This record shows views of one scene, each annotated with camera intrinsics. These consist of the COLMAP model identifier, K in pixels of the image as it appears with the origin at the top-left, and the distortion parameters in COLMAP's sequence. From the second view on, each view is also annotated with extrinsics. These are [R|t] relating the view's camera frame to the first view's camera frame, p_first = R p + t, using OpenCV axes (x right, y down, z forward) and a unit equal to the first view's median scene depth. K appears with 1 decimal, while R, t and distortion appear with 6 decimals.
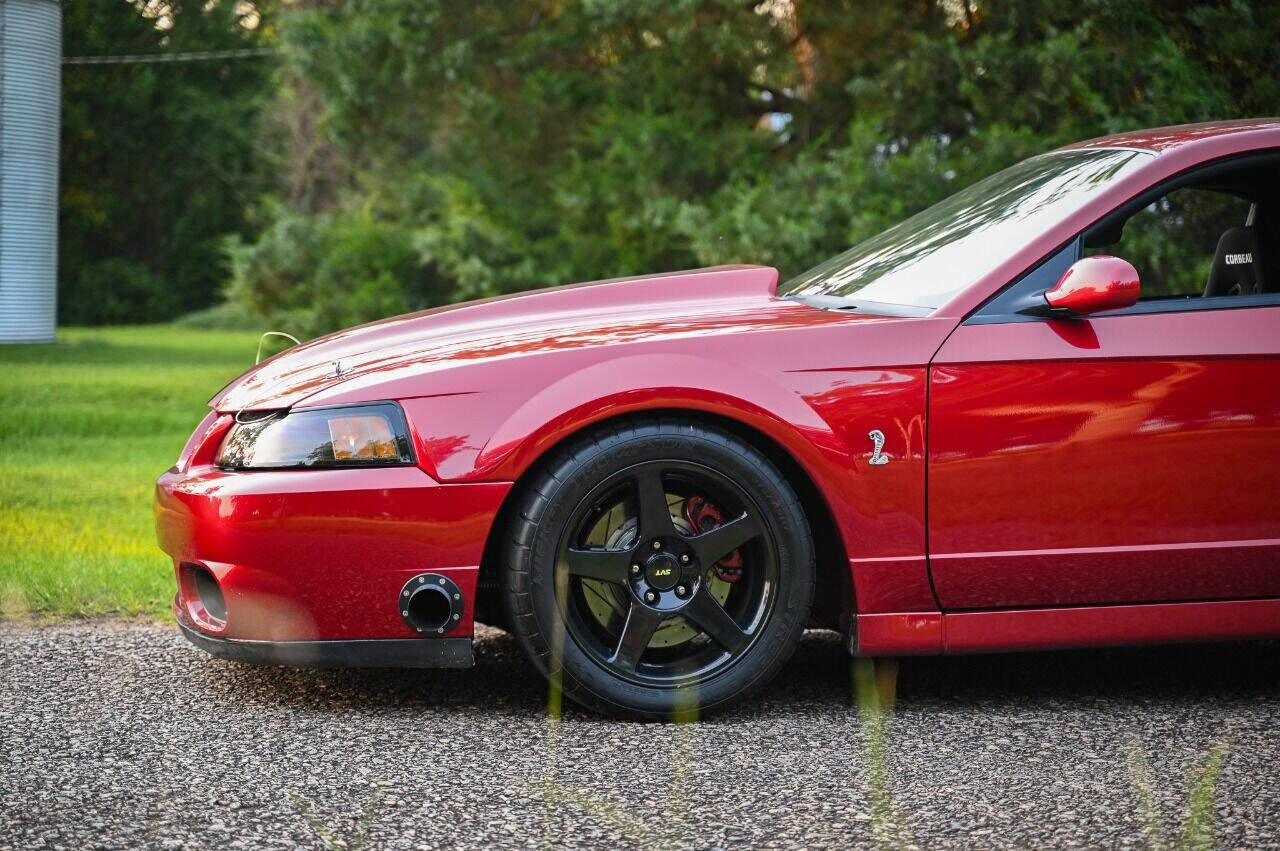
lens RADIAL K [[2736.9, 0, 640.0], [0, 2736.9, 425.5], [0, 0, 1]] dist [-0.045522, 0.434537]
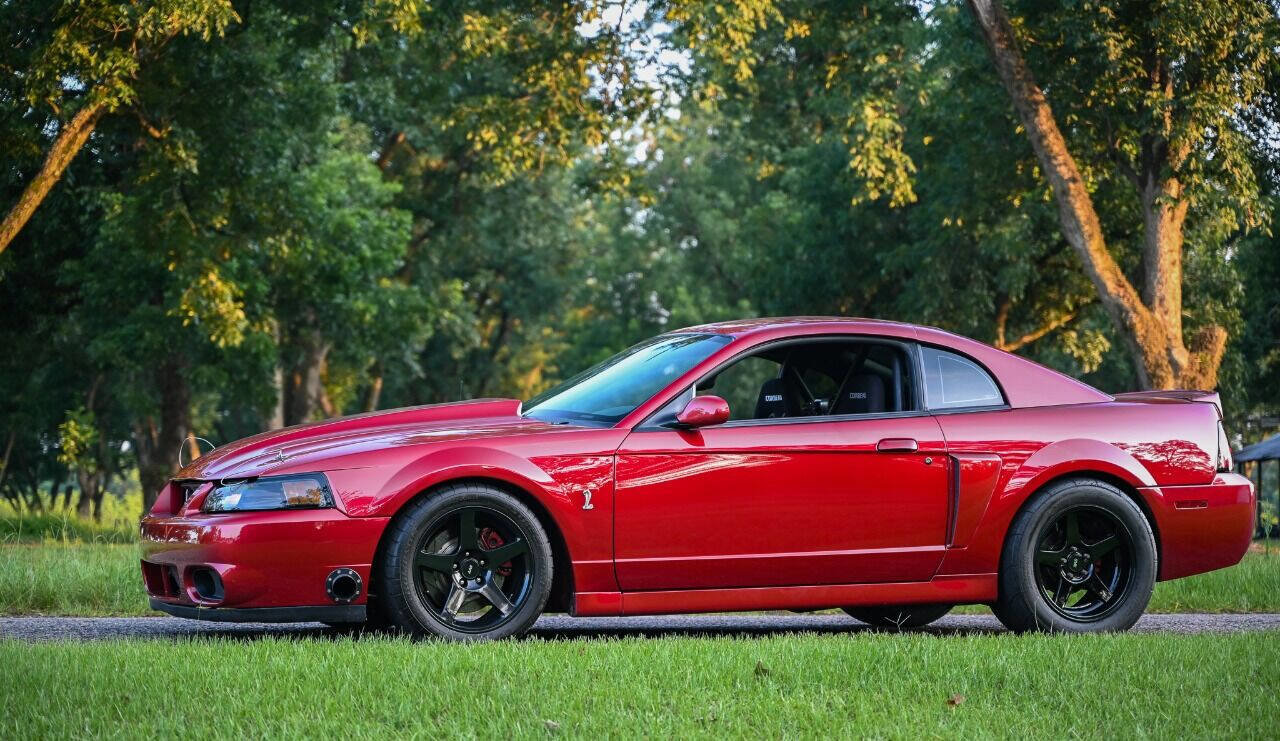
lens RADIAL K [[2737.3, 0, 634.1], [0, 2737.3, 429.3], [0, 0, 1]] dist [0.001867, -0.312822]
pose [[0.983522, 0.006984, 0.180656, -0.210455], [0.001944, 0.998787, -0.049196, 0.050723], [-0.180780, 0.048736, 0.982315, -0.788452]]
